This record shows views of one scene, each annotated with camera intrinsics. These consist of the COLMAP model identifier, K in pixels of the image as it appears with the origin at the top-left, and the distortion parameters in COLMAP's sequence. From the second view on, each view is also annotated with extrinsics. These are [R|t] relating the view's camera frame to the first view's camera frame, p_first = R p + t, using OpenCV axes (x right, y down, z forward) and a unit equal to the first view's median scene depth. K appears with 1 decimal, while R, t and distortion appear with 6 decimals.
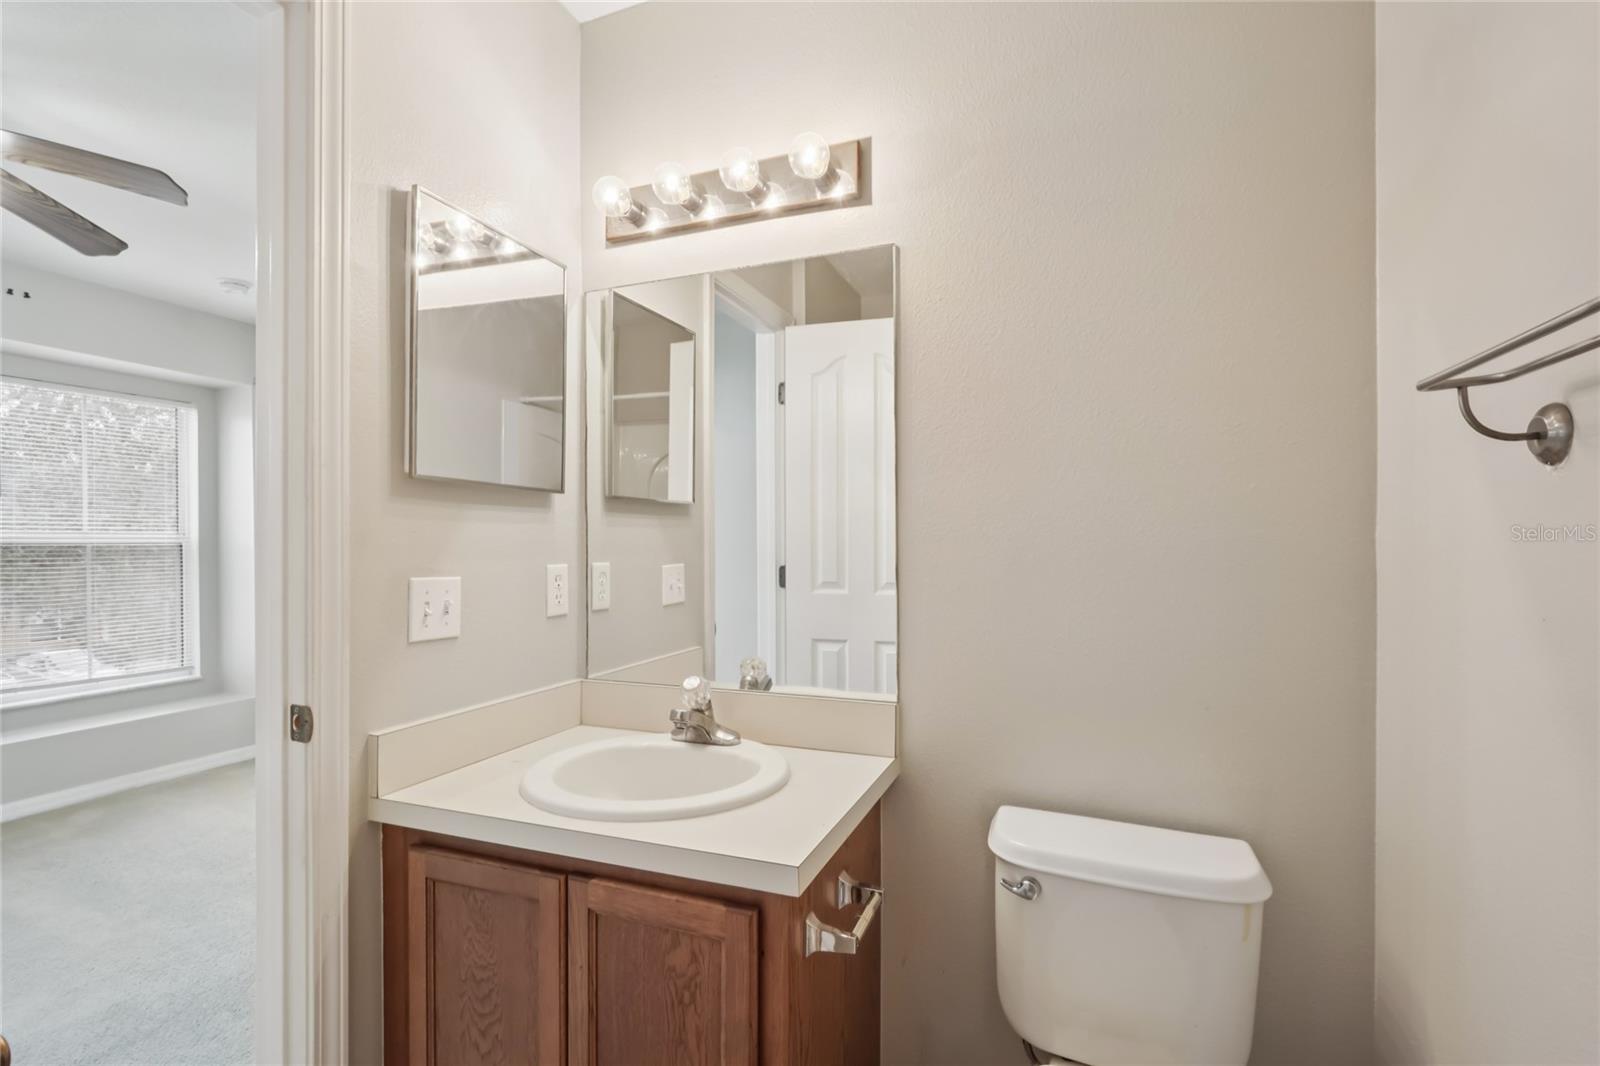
lens RADIAL K [[729.0, 0, 780.9], [0, 729.0, 536.1], [0, 0, 1]] dist [0.000457, -0.000083]
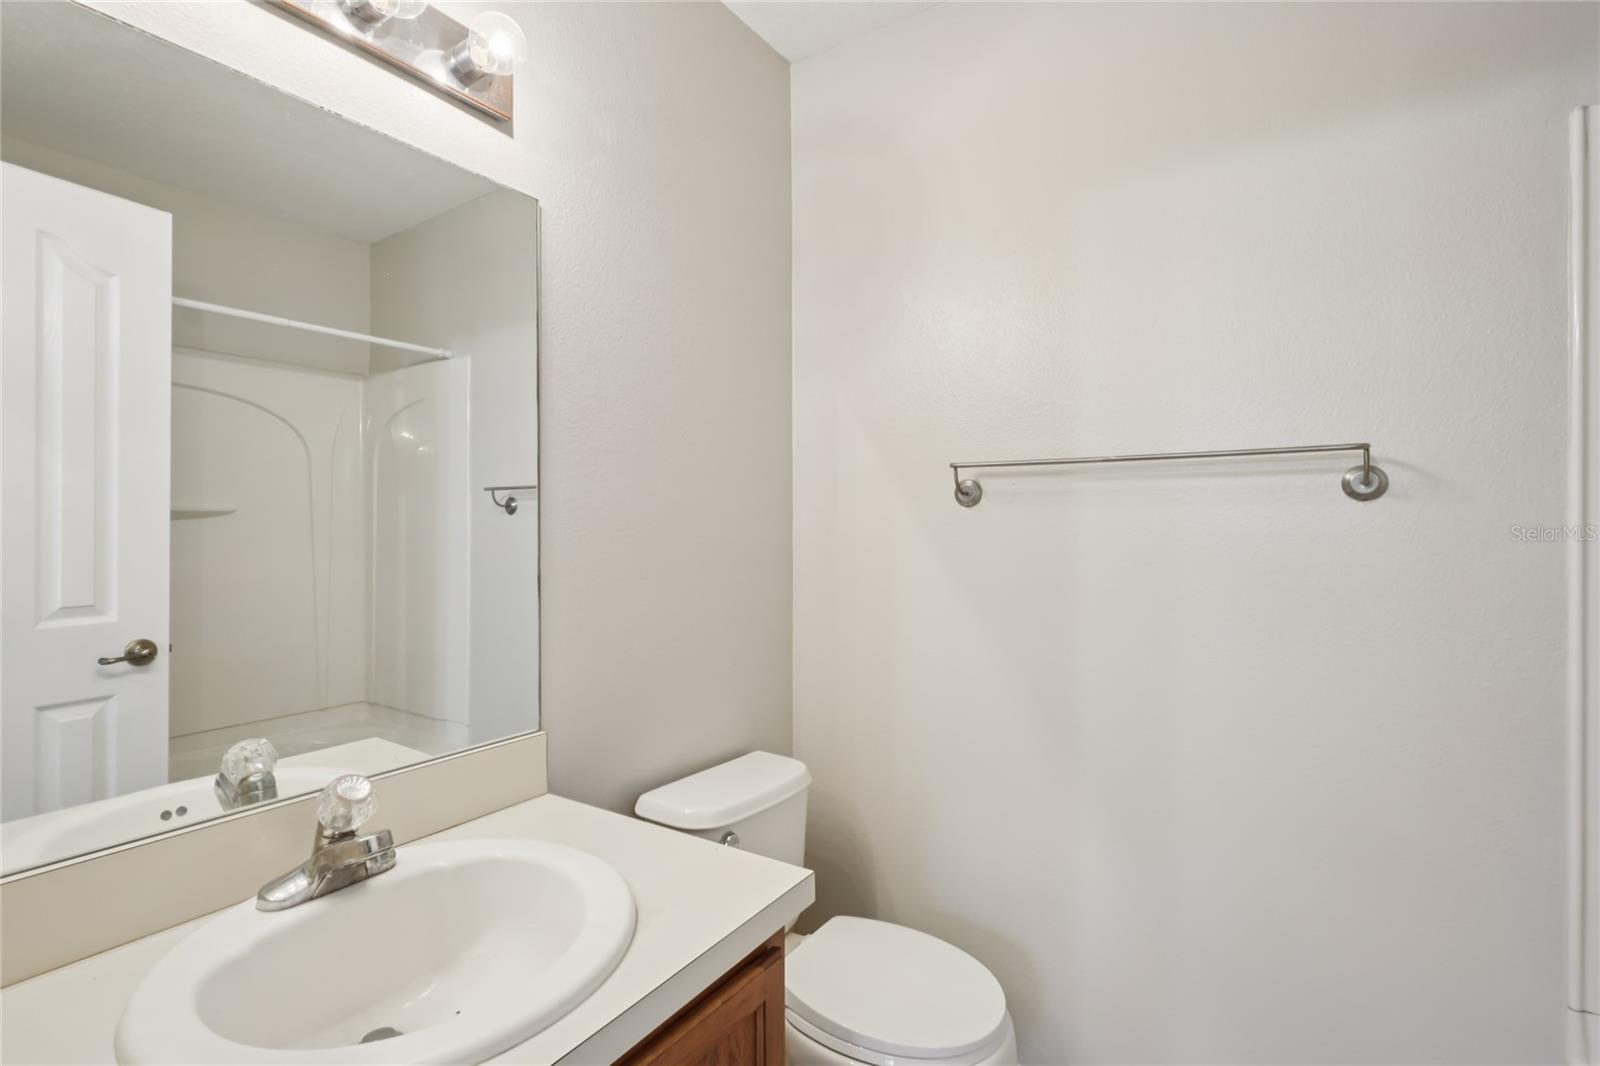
lens RADIAL K [[745.0, 0, 798.1], [0, 745.0, 525.6], [0, 0, 1]] dist [-0.001931, 0.000035]
pose [[0.234345, -0.009583, 0.972106, -0.626413], [-0.017282, 0.999752, 0.014022, -0.034237], [-0.972000, -0.020086, 0.234122, 0.491512]]
